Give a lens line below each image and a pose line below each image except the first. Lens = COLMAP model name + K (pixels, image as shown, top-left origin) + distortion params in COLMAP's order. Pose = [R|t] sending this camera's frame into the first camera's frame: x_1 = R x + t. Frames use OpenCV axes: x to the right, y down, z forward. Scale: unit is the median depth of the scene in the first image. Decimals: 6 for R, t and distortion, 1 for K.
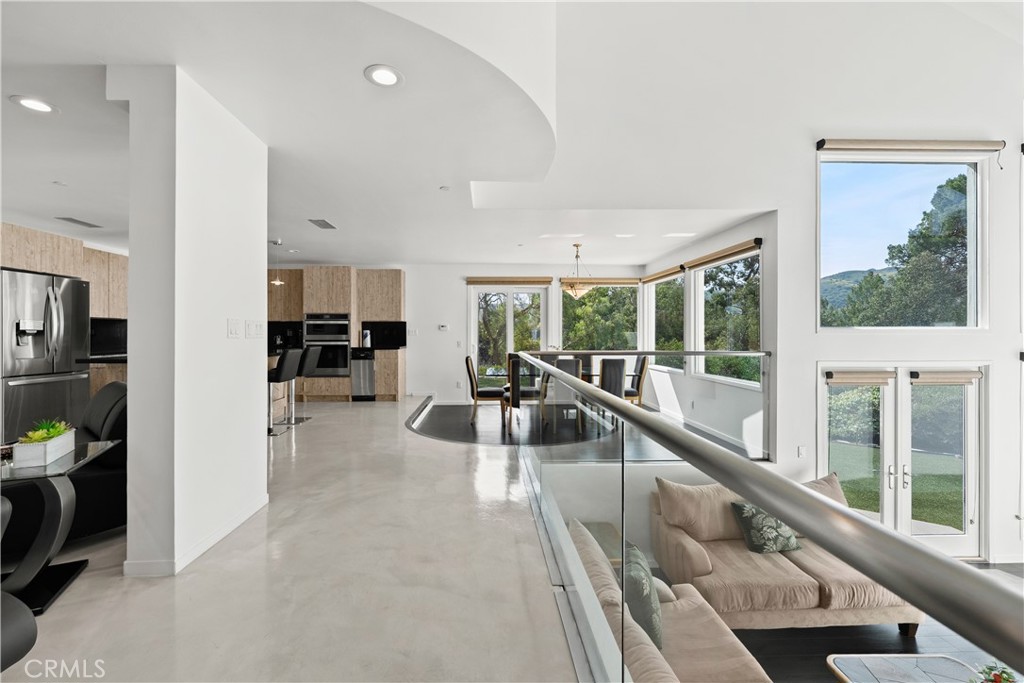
lens RADIAL K [[415.6, 0, 496.7], [0, 415.6, 333.9], [0, 0, 1]] dist [-0.000838, 0.000449]
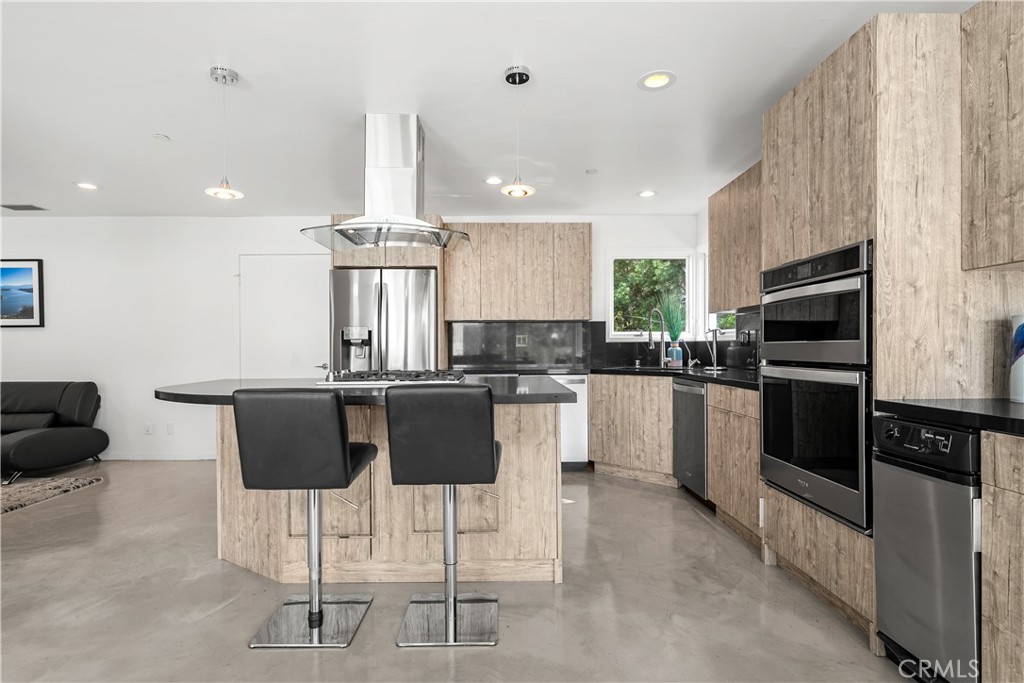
lens RADIAL K [[505.9, 0, 504.1], [0, 505.9, 348.8], [0, 0, 1]] dist [0.009183, -0.003544]
pose [[-0.026758, 0.002759, -0.999638, -0.087346], [0.003096, 0.999992, 0.002677, 0.005253], [0.999637, -0.003024, -0.026767, 0.822556]]
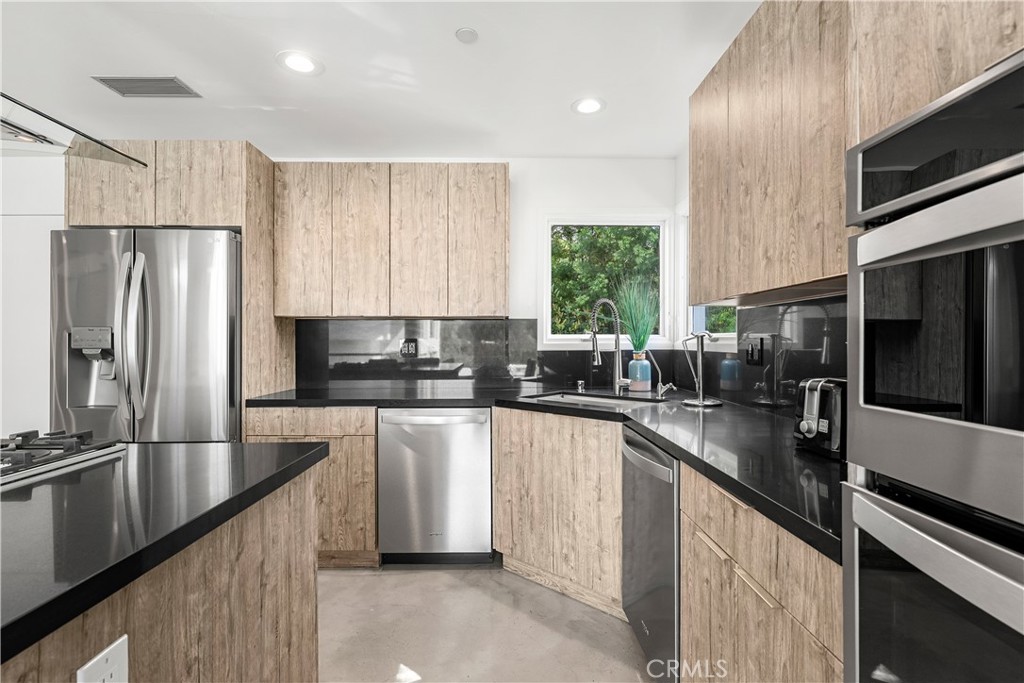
lens RADIAL K [[478.3, 0, 510.2], [0, 478.3, 342.2], [0, 0, 1]] dist [0.003540, -0.000652]
pose [[-0.021090, 0.001562, -0.999776, -0.363561], [0.000763, 0.999999, 0.001547, -0.010148], [0.999777, -0.000730, -0.021091, 0.932514]]
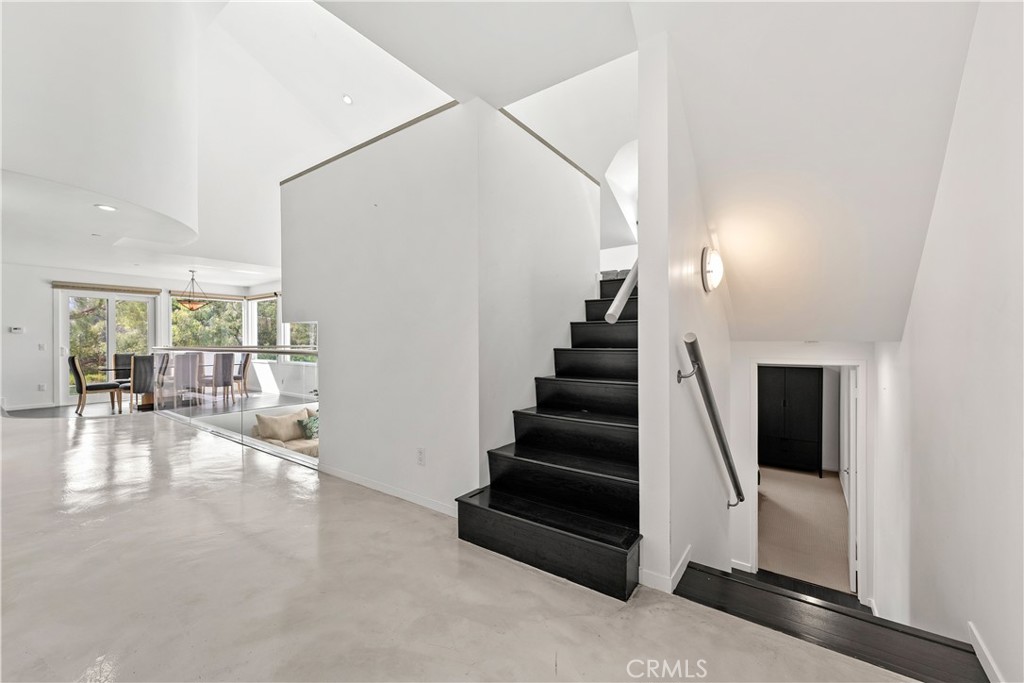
lens RADIAL K [[415.6, 0, 519.9], [0, 415.6, 341.9], [0, 0, 1]] dist [-0.000838, 0.000449]
pose [[0.608140, -0.003623, 0.793822, -0.203499], [0.003073, 0.999993, 0.002210, 0.015386], [-0.793824, 0.001095, 0.608146, -0.585729]]
